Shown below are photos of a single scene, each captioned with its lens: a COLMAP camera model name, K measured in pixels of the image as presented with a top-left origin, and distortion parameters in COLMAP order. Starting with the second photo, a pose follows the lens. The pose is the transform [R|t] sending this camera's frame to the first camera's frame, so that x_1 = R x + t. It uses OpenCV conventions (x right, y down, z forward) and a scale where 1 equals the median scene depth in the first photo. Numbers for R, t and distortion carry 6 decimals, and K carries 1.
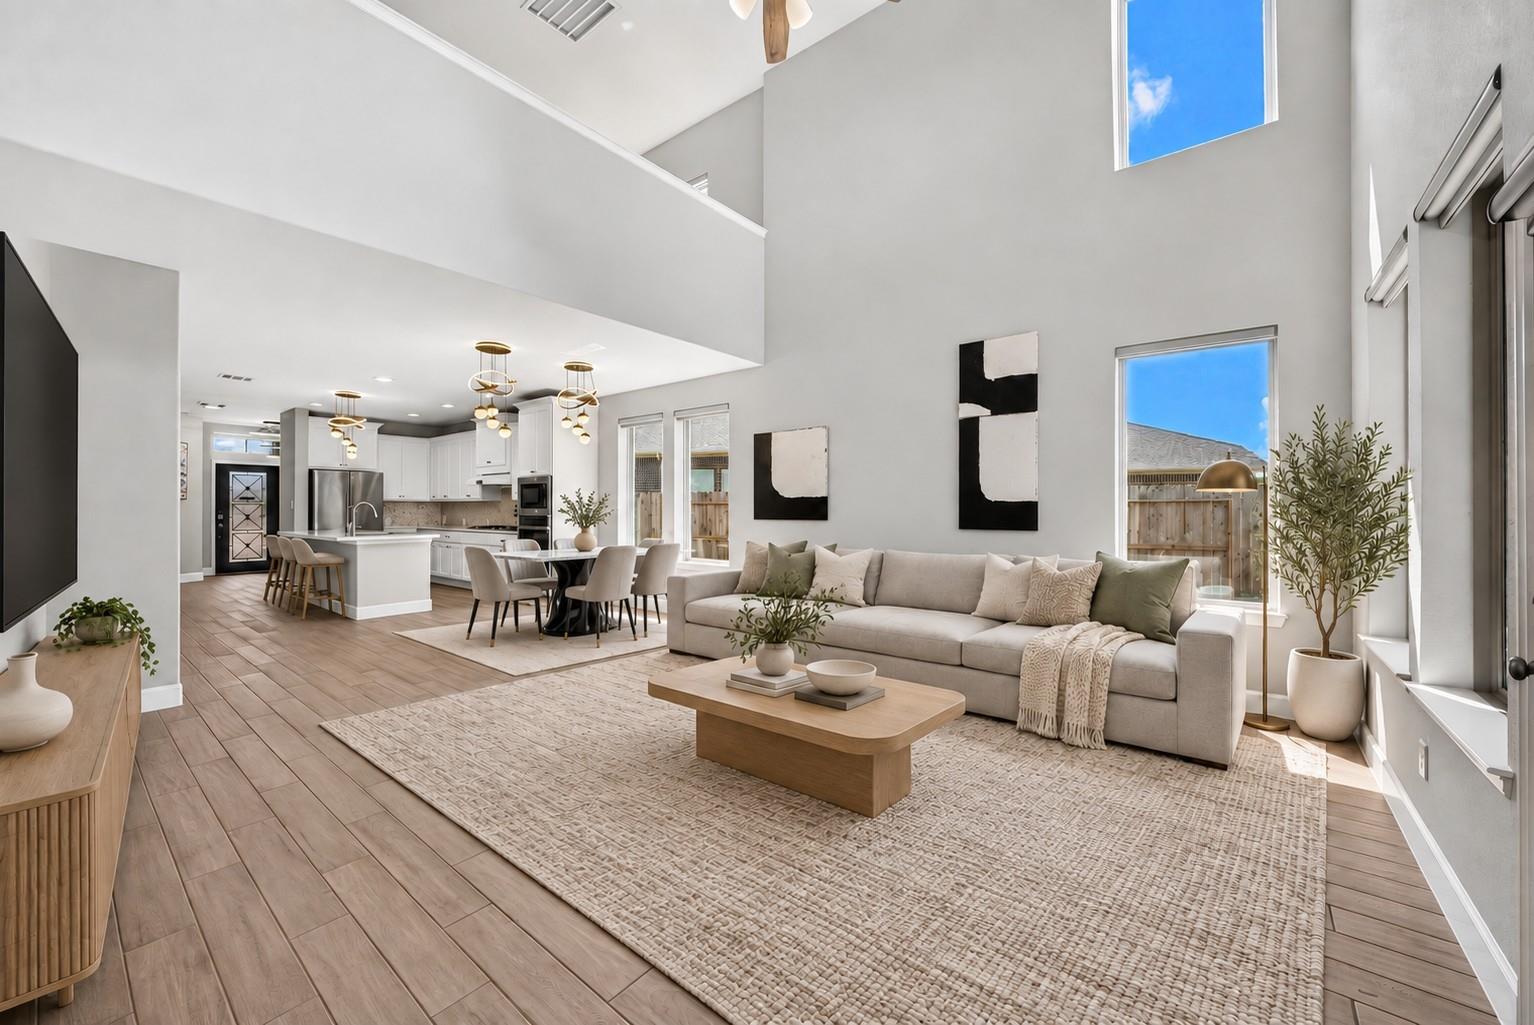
lens RADIAL K [[589.3, 0, 792.3], [0, 589.3, 509.3], [0, 0, 1]] dist [-0.014923, 0.000012]
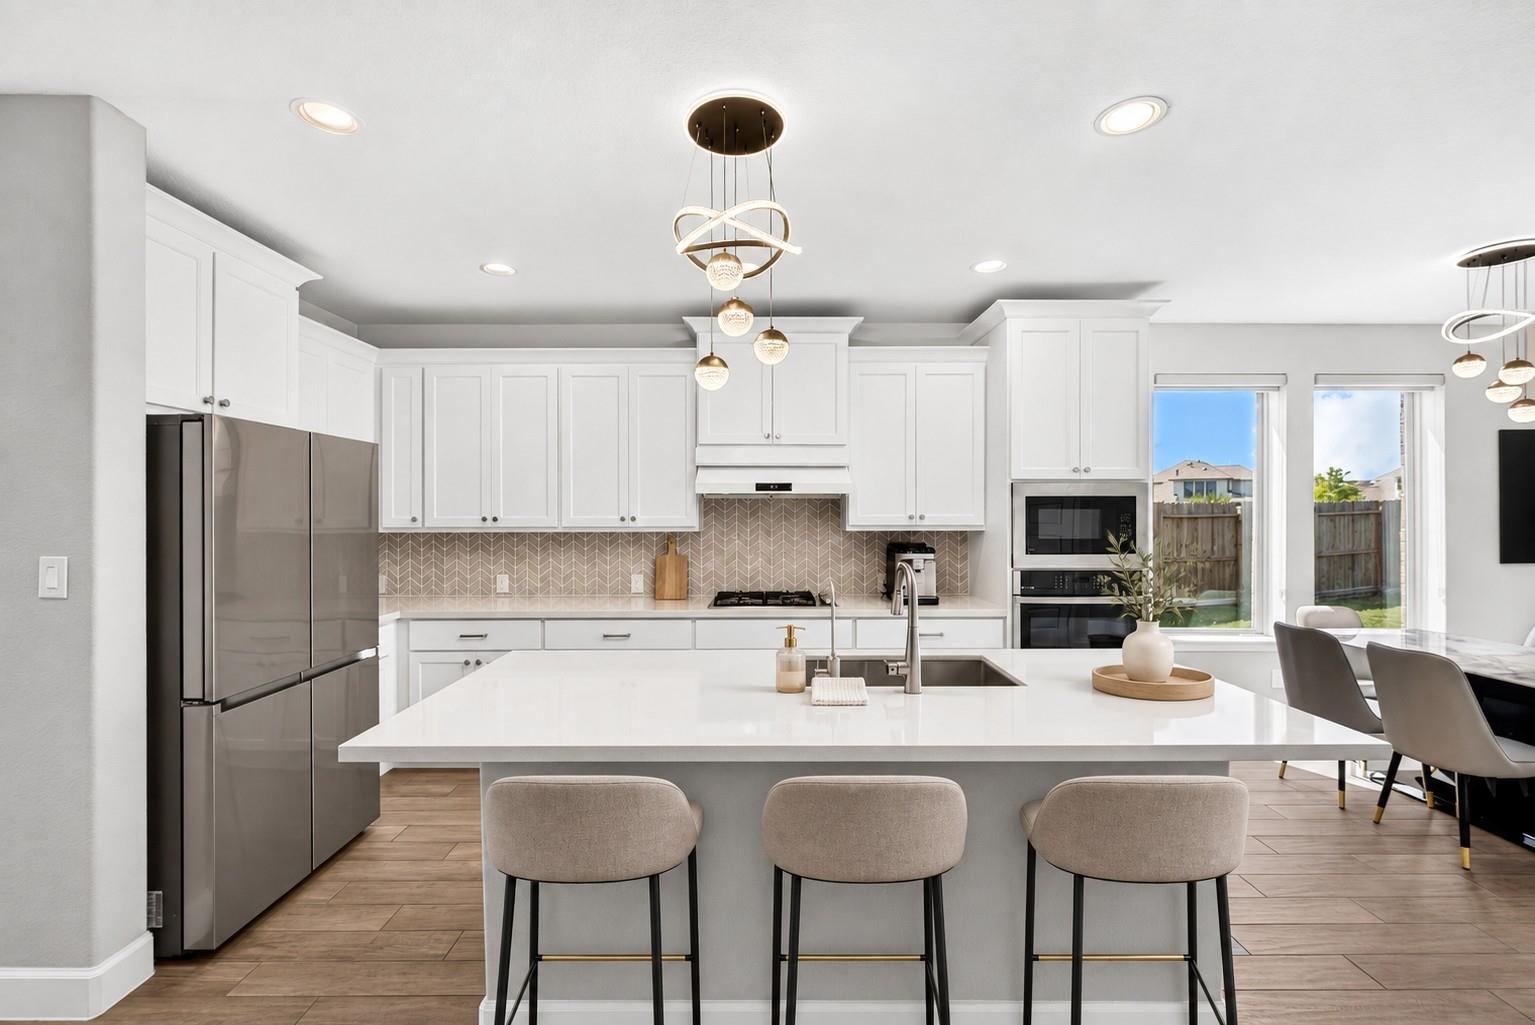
lens RADIAL K [[635.3, 0, 764.8], [0, 635.3, 508.4], [0, 0, 1]] dist [-0.000331, 0.000013]
pose [[0.792821, -0.001904, 0.609451, -0.898834], [0.003744, 0.999991, -0.001746, -0.034920], [-0.609443, 0.003666, 0.792821, 0.764443]]
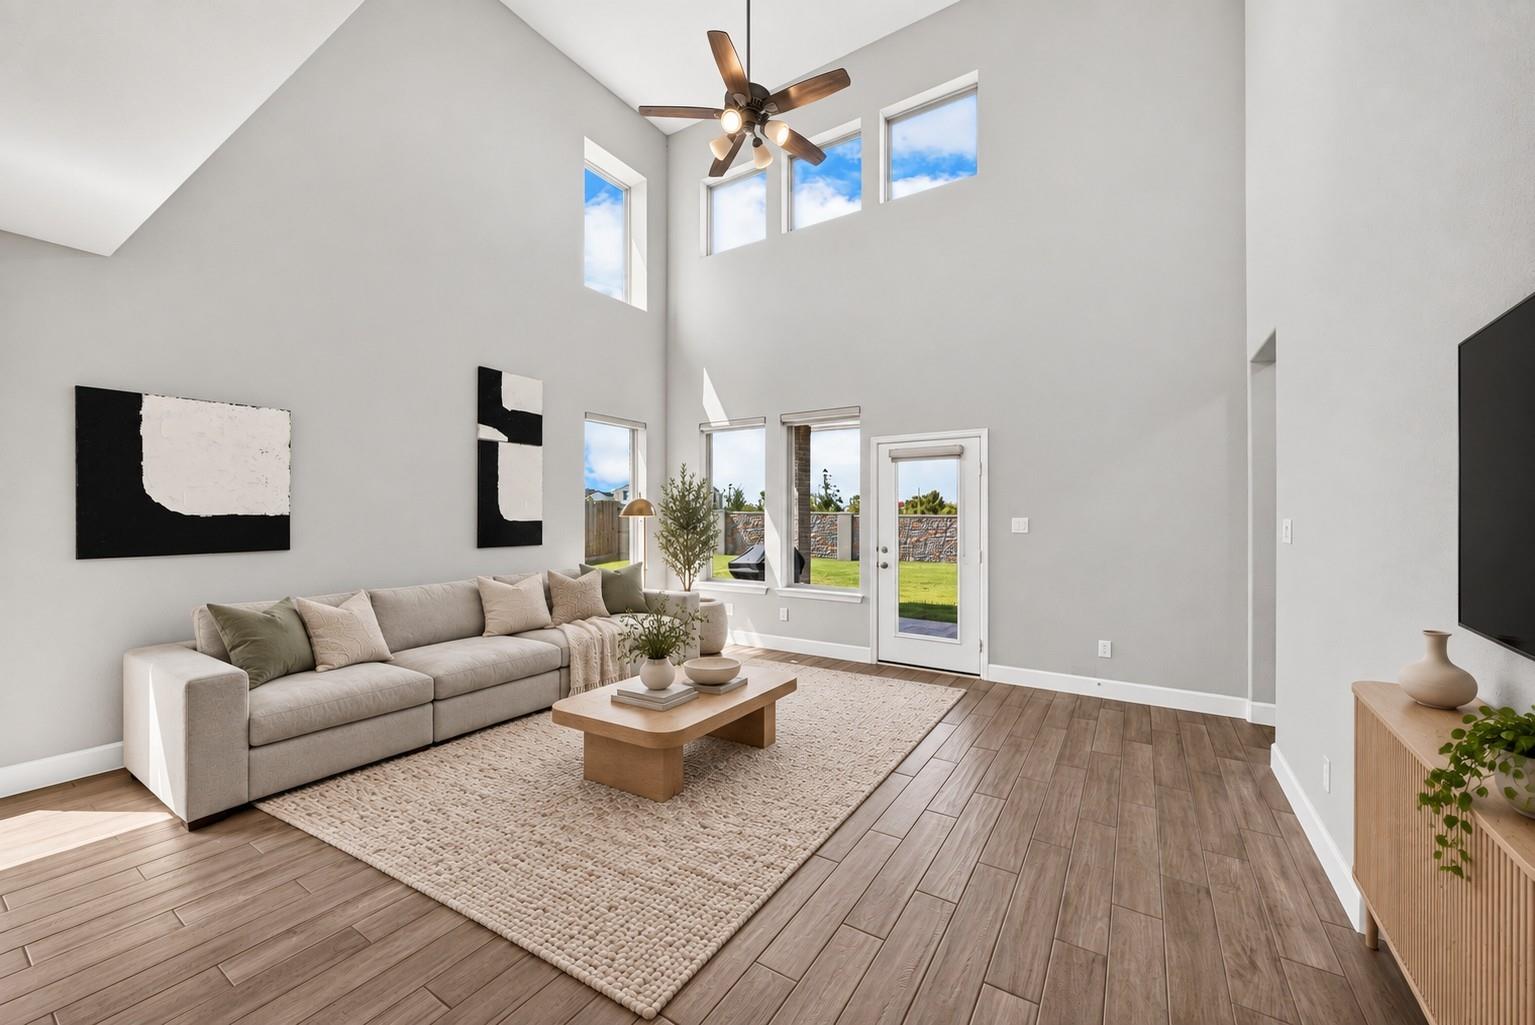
lens RADIAL K [[577.5, 0, 767.5], [0, 577.5, 512.5], [0, 0, 1]] dist [0.000611, 0.000205]
pose [[-0.084774, -0.000726, 0.996400, -0.480630], [0.000130, 1.000000, 0.000740, -0.018494], [-0.996400, 0.000192, -0.084774, 0.380132]]
